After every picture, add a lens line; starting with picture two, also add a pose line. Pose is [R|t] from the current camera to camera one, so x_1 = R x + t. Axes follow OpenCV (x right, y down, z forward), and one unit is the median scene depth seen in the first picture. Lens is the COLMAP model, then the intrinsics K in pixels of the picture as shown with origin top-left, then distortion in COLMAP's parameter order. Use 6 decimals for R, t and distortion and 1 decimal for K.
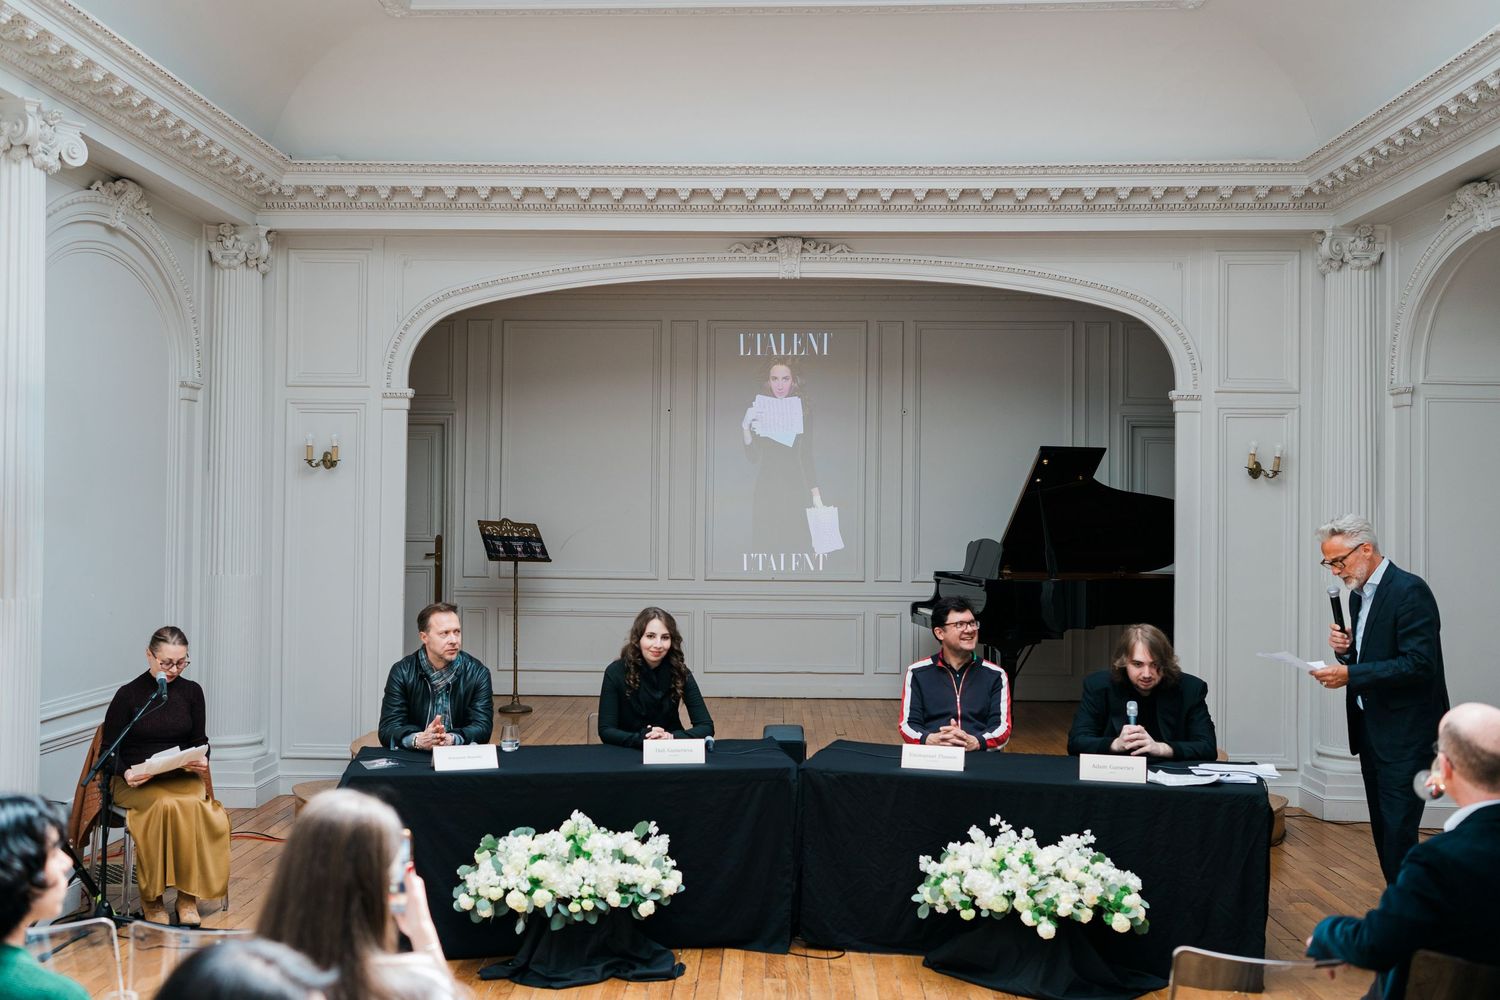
lens RADIAL K [[1416.7, 0, 745.4], [0, 1416.7, 495.5], [0, 0, 1]] dist [-0.002950, 0.000000]
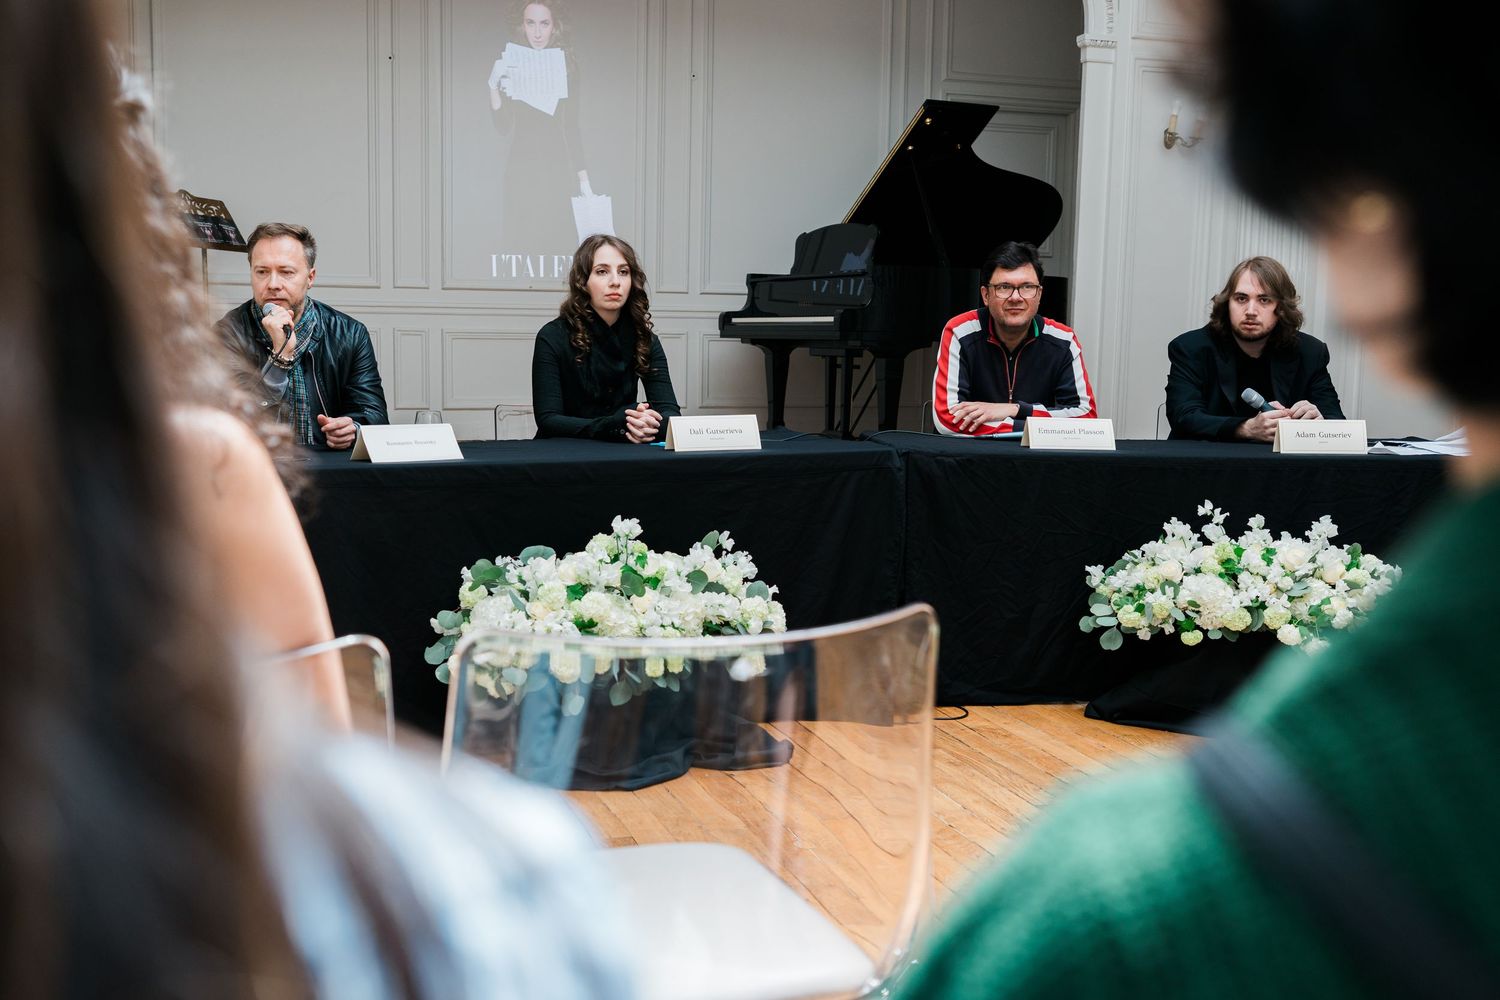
lens RADIAL K [[1472.1, 0, 679.0], [0, 1472.1, 518.2], [0, 0, 1]] dist [0.001828, 0.000000]
pose [[0.956020, -0.033510, 0.291381, -0.241158], [-0.010164, 0.989070, 0.147097, 0.108216], [-0.293125, -0.143589, 0.945230, 0.321463]]
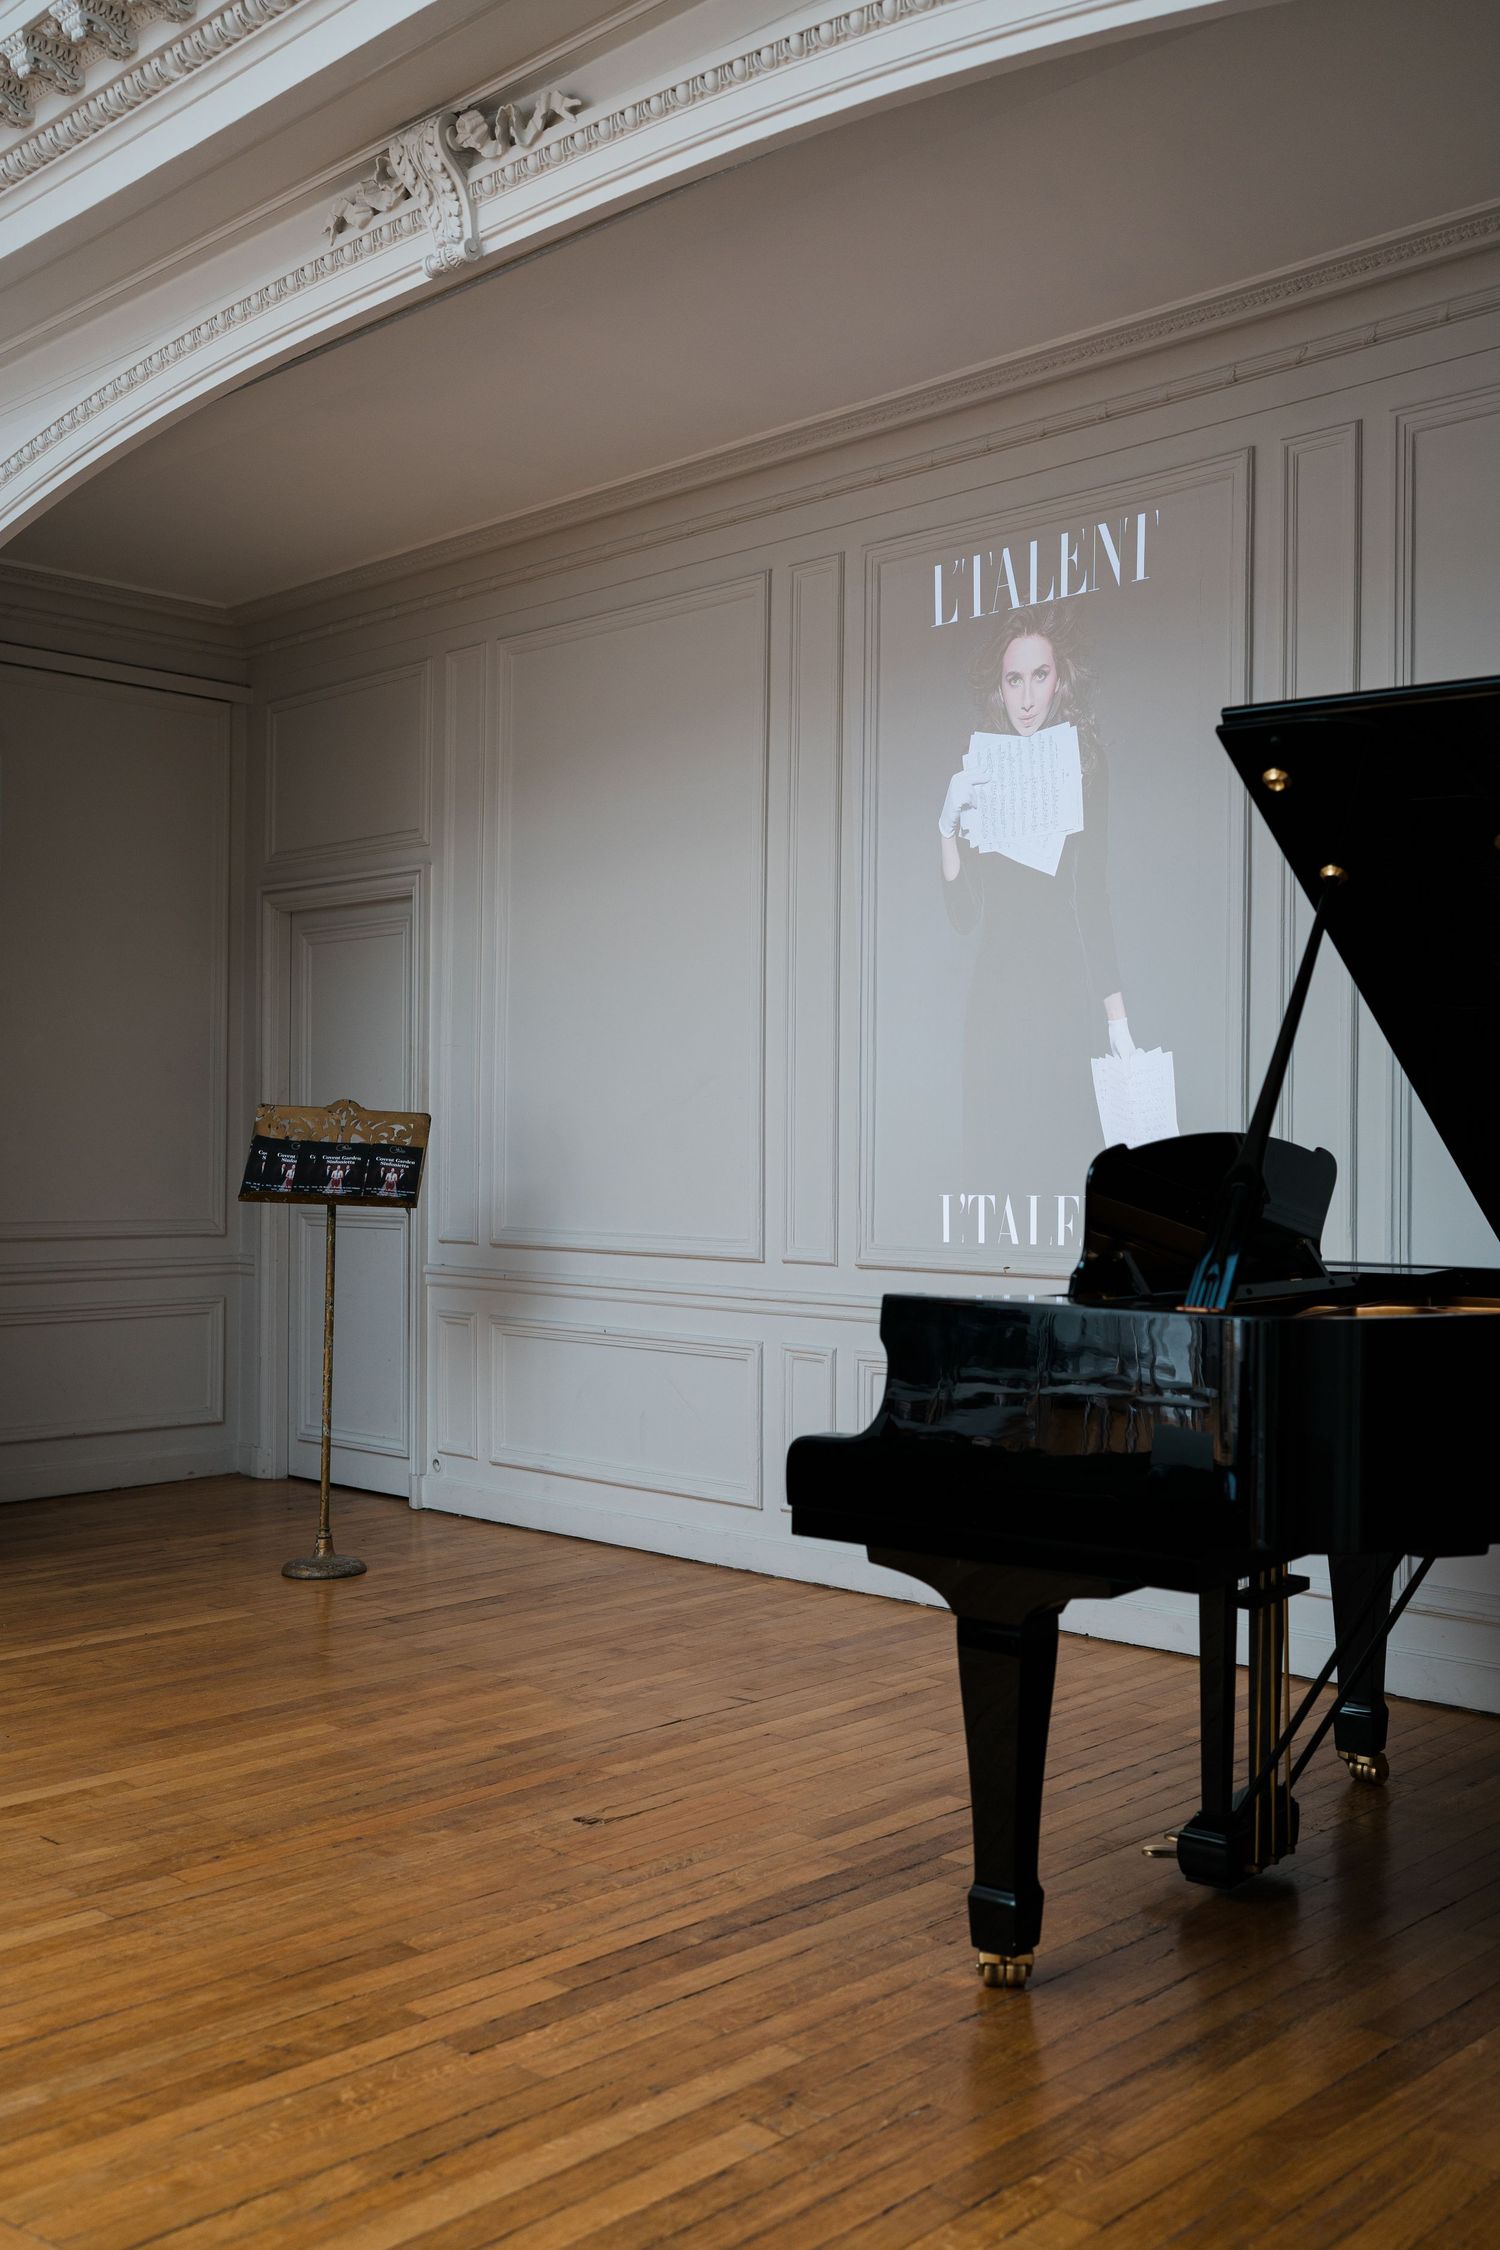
lens RADIAL K [[2125.0, 0, 752.1], [0, 2125.0, 1140.2], [0, 0, 1]] dist [-0.002950, 0.000000]
pose [[0.750913, -0.006451, -0.660370, 0.521615], [0.011210, 0.999933, 0.002980, 0.043361], [0.660306, -0.009641, 0.750934, 0.974923]]
